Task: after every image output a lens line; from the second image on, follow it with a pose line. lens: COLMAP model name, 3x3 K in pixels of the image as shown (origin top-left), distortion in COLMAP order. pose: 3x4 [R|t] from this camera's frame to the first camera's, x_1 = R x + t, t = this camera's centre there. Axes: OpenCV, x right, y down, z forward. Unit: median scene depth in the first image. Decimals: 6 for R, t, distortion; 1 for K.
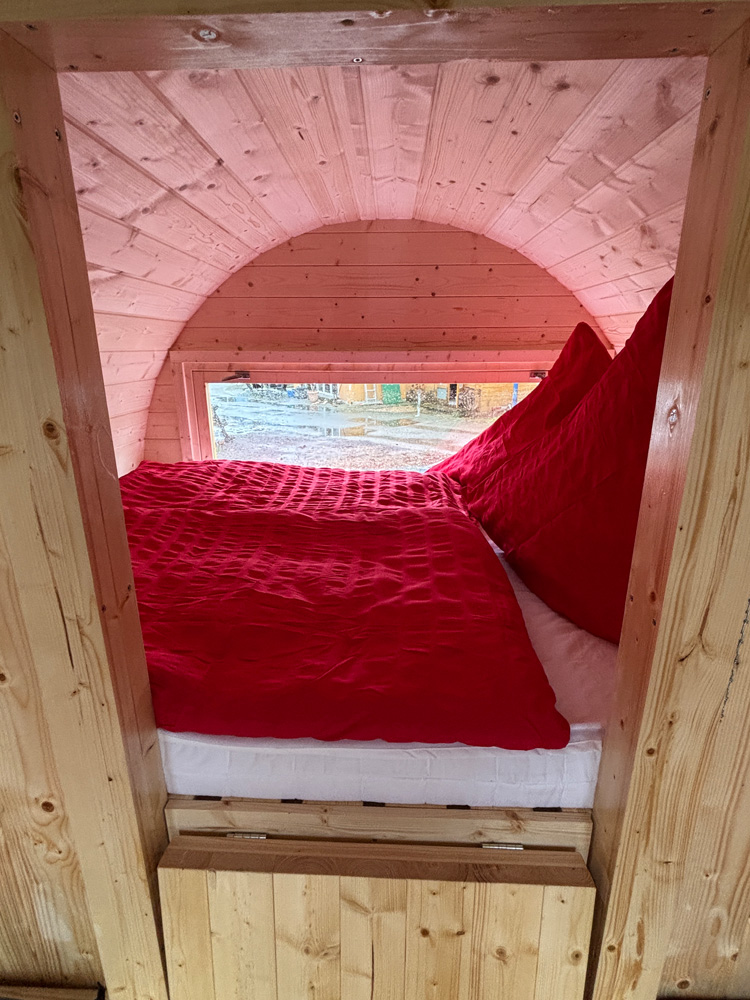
lens RADIAL K [[493.4, 0, 376.6], [0, 493.4, 487.9], [0, 0, 1]] dist [0.007461, -0.005024]
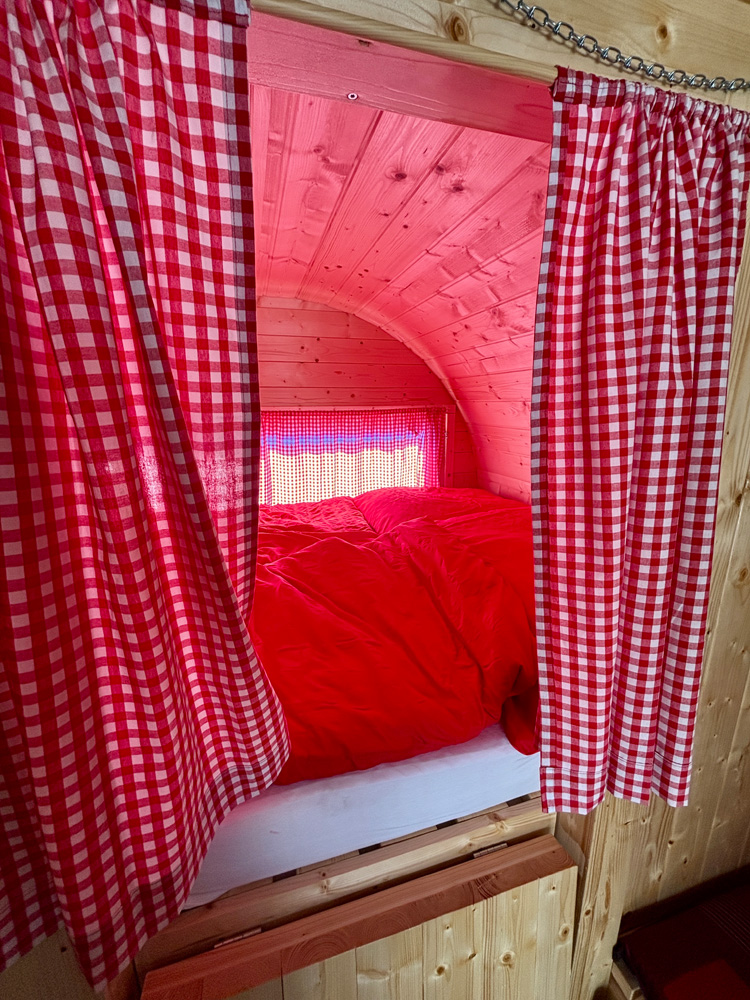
lens RADIAL K [[397.7, 0, 368.6], [0, 397.7, 493.8], [0, 0, 1]] dist [0.002145, 0.000176]
pose [[0.951043, -0.081715, 0.298061, -0.135974], [0.100145, 0.993859, -0.047067, -0.026552], [-0.292385, 0.074612, 0.953386, 0.130375]]
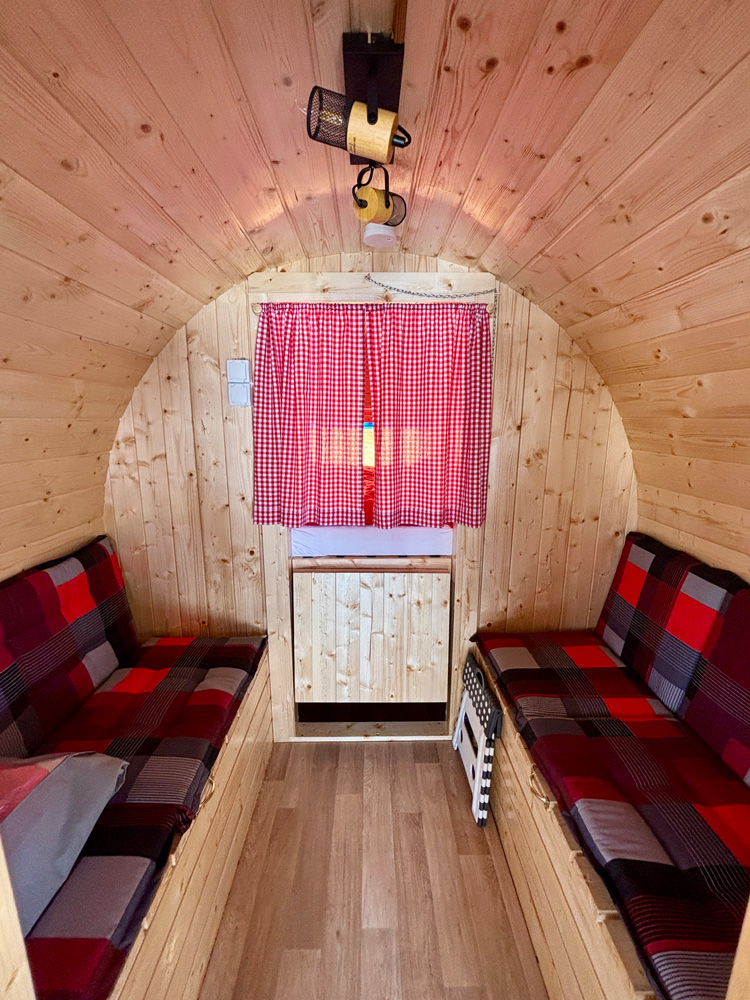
lens RADIAL K [[397.7, 0, 374.7], [0, 397.7, 500.8], [0, 0, 1]] dist [0.002145, 0.000176]
pose [[0.998776, -0.008183, 0.048790, -0.064132], [0.012307, 0.996319, -0.084829, 0.371649], [-0.047916, 0.085326, 0.995200, -0.824651]]
